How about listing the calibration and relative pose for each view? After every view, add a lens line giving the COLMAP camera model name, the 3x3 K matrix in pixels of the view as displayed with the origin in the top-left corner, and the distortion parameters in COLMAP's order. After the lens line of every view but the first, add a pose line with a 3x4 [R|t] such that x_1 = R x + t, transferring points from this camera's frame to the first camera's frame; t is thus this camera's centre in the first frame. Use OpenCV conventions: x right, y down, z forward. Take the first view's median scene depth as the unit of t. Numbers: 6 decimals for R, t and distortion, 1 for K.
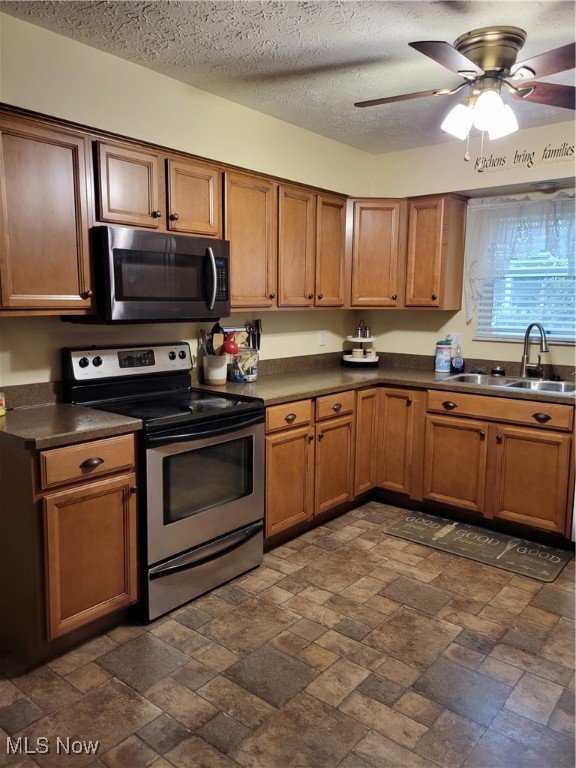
lens RADIAL K [[577.4, 0, 289.1], [0, 577.4, 379.6], [0, 0, 1]] dist [0.050326, -0.027043]
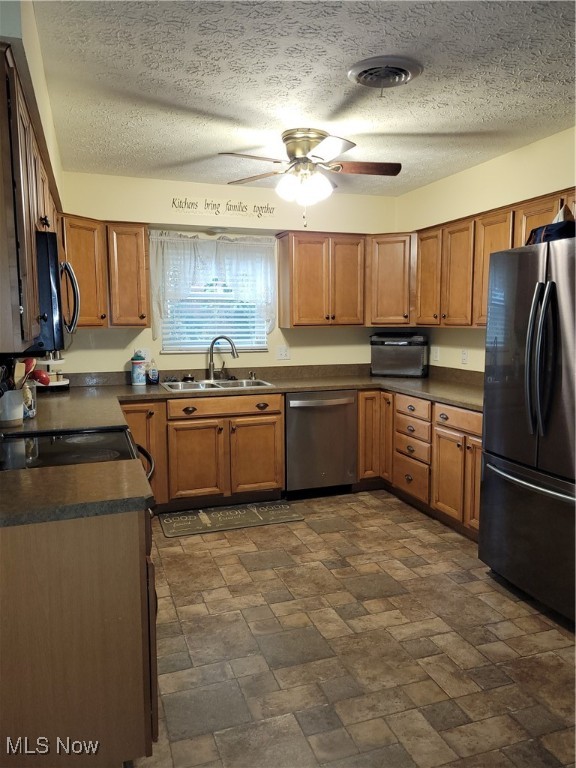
lens RADIAL K [[577.4, 0, 290.9], [0, 577.4, 375.7], [0, 0, 1]] dist [0.050326, -0.027043]
pose [[0.514652, -0.097448, 0.851843, -0.613589], [0.127818, 0.991138, 0.036160, -0.040540], [-0.847818, 0.090271, 0.522547, 0.234108]]
